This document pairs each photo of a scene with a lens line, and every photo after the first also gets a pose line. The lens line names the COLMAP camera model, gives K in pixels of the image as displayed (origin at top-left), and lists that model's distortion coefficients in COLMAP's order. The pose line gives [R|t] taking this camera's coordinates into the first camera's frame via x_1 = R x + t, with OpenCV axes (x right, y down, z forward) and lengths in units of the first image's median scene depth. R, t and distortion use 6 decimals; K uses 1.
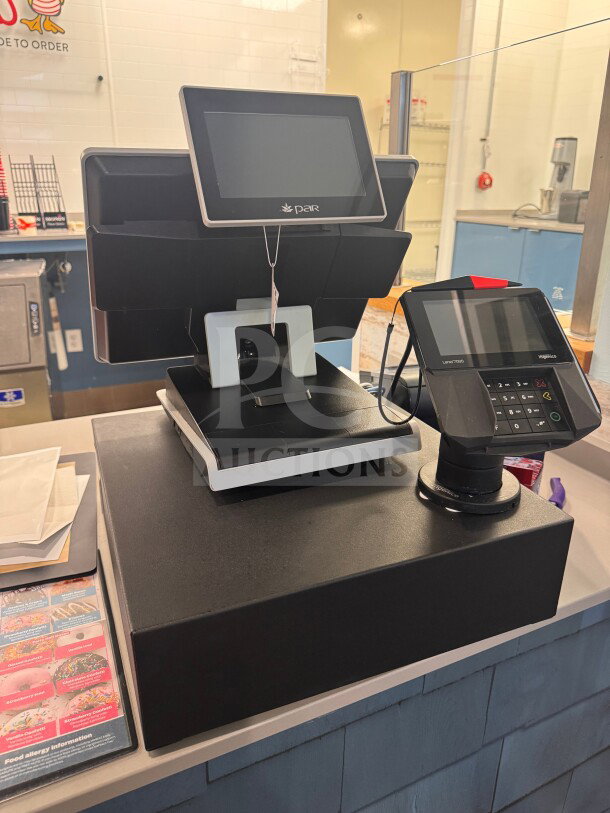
lens RADIAL K [[585.9, 0, 305.9], [0, 585.9, 375.8], [0, 0, 1]] dist [0.001535, -0.001795]
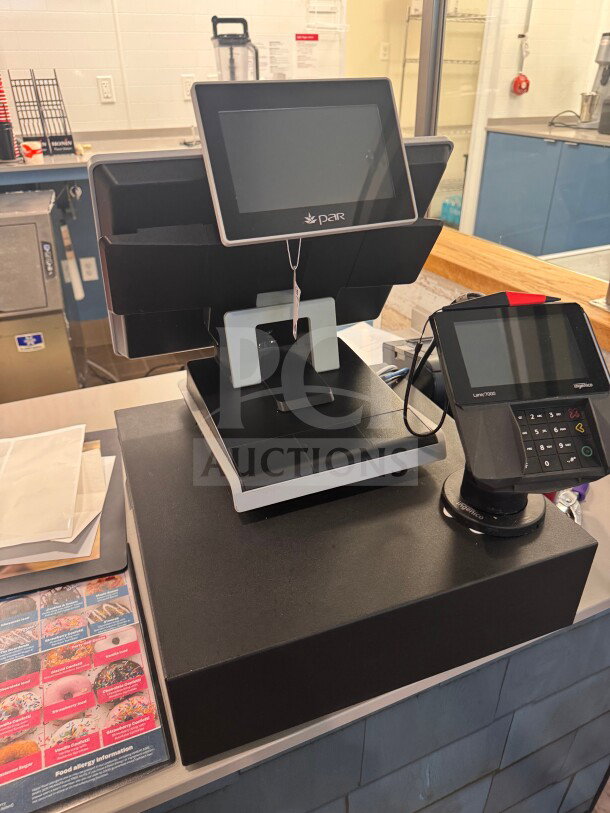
lens RADIAL K [[590.3, 0, 305.5], [0, 590.3, 380.9], [0, 0, 1]] dist [0.000144, -0.003309]
pose [[0.999497, 0.001342, -0.031679, -0.008290], [0.003758, 0.987050, 0.160369, -0.155451], [0.031484, -0.160408, 0.986549, 0.029543]]
